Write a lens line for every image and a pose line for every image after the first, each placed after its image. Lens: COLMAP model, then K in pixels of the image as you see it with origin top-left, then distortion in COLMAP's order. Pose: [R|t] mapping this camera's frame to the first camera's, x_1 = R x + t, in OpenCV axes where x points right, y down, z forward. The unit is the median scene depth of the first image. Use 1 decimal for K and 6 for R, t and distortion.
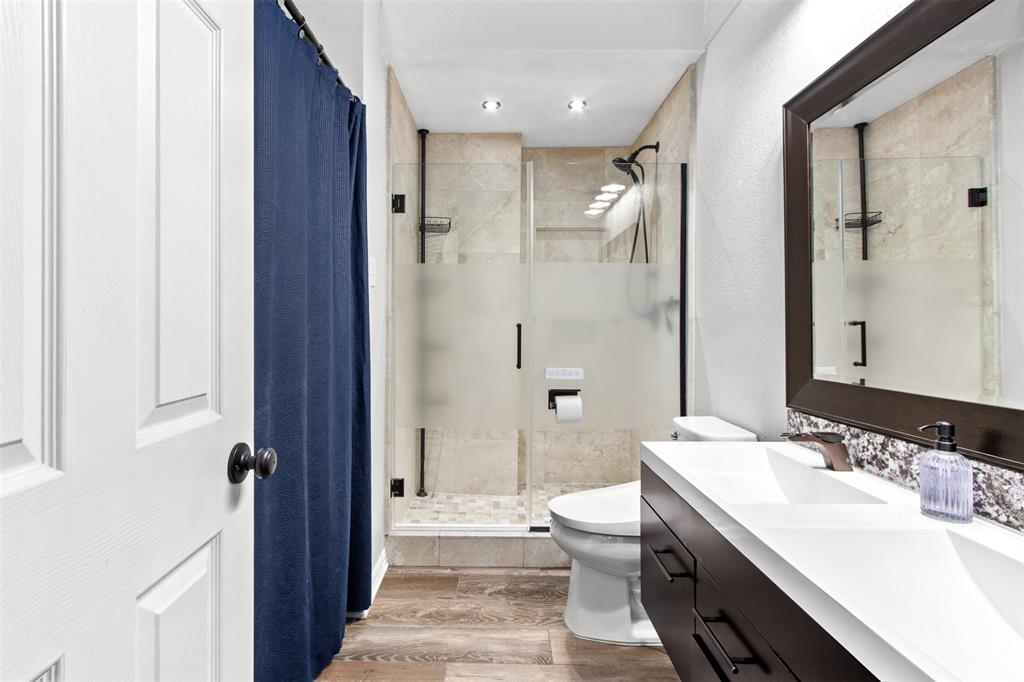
lens RADIAL K [[494.5, 0, 509.9], [0, 494.5, 335.2], [0, 0, 1]] dist [0.000022, -0.000021]
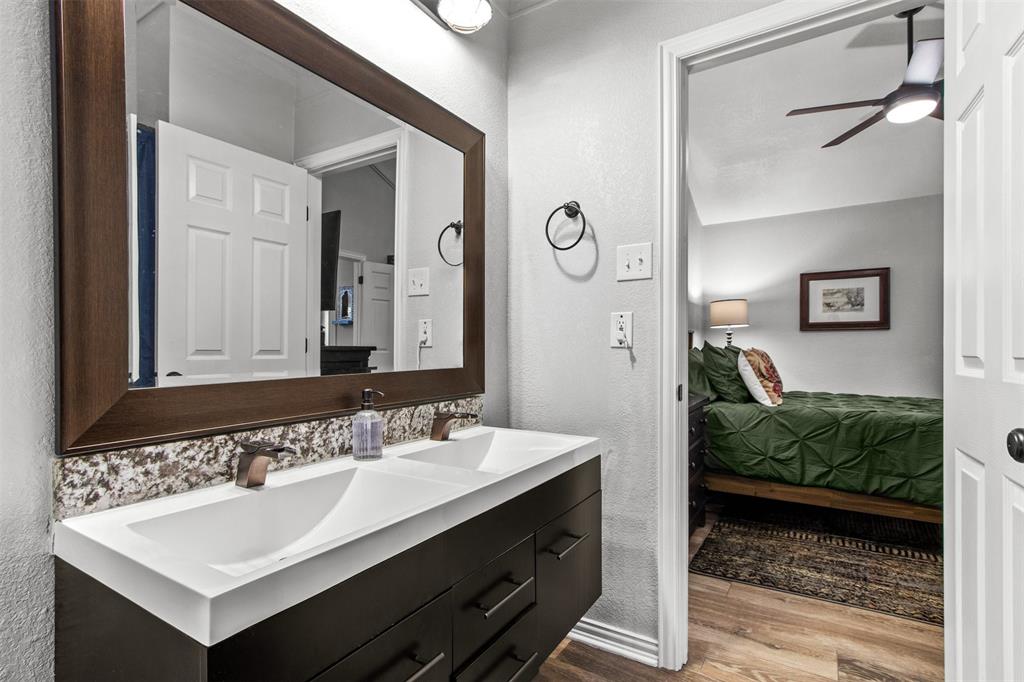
lens RADIAL K [[494.5, 0, 511.8], [0, 494.5, 341.3], [0, 0, 1]] dist [0.000022, -0.000021]
pose [[-0.851451, 0.001660, 0.524432, -0.143590], [0.000471, 0.999997, -0.002402, 0.038284], [-0.524434, -0.001798, -0.851449, 1.595839]]
